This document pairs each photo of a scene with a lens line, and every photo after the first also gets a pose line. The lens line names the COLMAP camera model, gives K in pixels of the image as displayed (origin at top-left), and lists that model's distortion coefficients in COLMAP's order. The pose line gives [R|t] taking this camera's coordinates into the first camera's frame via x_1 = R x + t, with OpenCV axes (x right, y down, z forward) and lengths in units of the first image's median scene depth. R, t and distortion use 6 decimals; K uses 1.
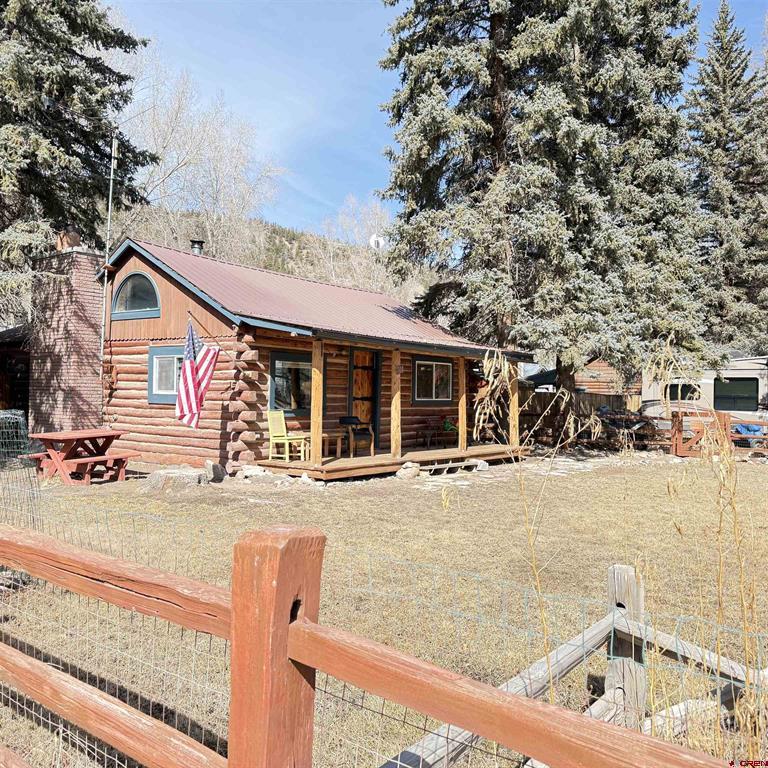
lens RADIAL K [[719.2, 0, 380.0], [0, 719.2, 378.6], [0, 0, 1]] dist [0.041657, 0.000000]
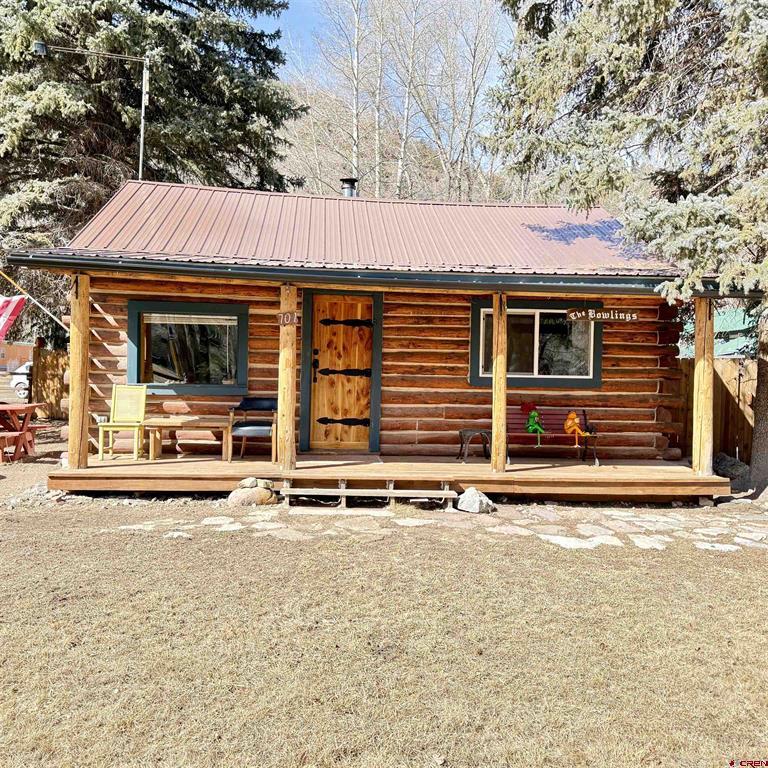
lens RADIAL K [[721.6, 0, 383.7], [0, 721.6, 389.4], [0, 0, 1]] dist [0.034159, 0.000000]
pose [[0.686978, 0.016449, -0.726492, 0.417583], [0.004634, 0.999624, 0.027015, 0.024359], [0.726663, -0.021925, 0.686644, 0.540655]]
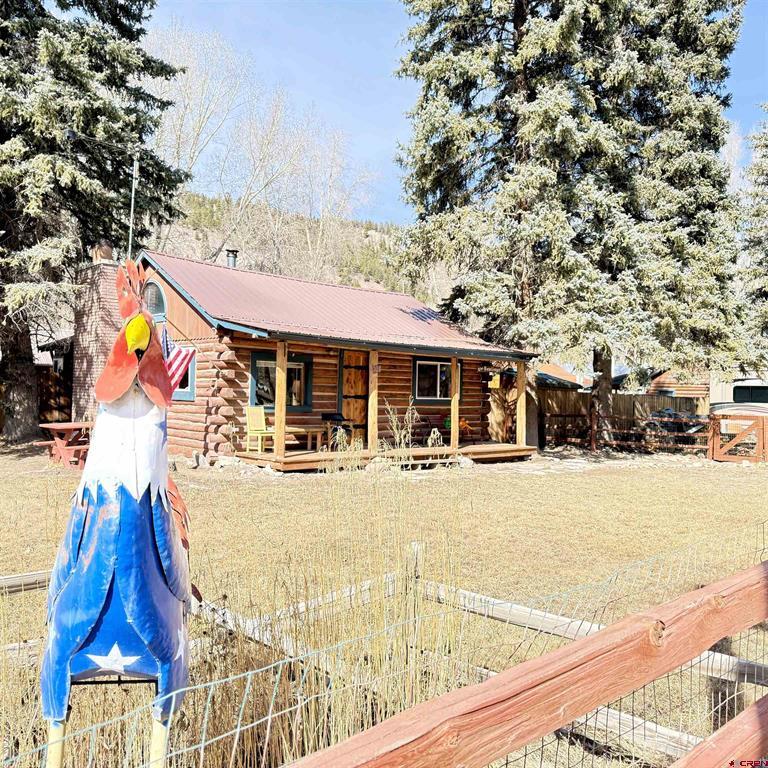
lens RADIAL K [[719.2, 0, 376.4], [0, 719.2, 381.8], [0, 0, 1]] dist [0.041657, 0.000000]
pose [[0.984378, 0.005152, -0.175992, 0.174591], [-0.004592, 0.999983, 0.003586, 0.002013], [0.176007, -0.002722, 0.984385, -0.026789]]
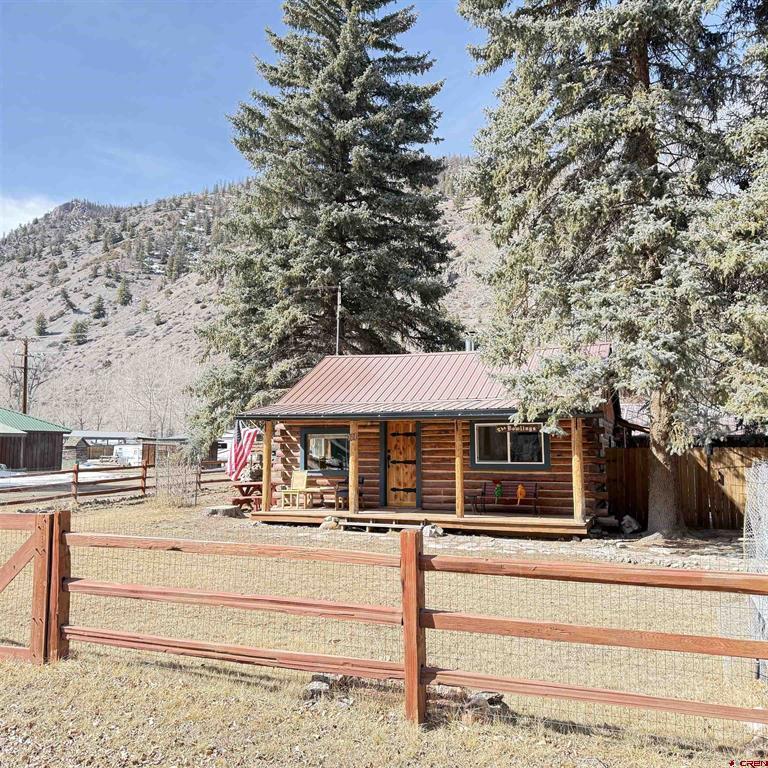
lens RADIAL K [[719.2, 0, 387.7], [0, 719.2, 377.7], [0, 0, 1]] dist [0.041657, 0.000000]
pose [[0.276874, -0.108203, -0.954795, 0.973169], [0.030359, 0.994129, -0.103857, 0.011850], [0.960427, -0.000231, 0.278533, 0.603111]]
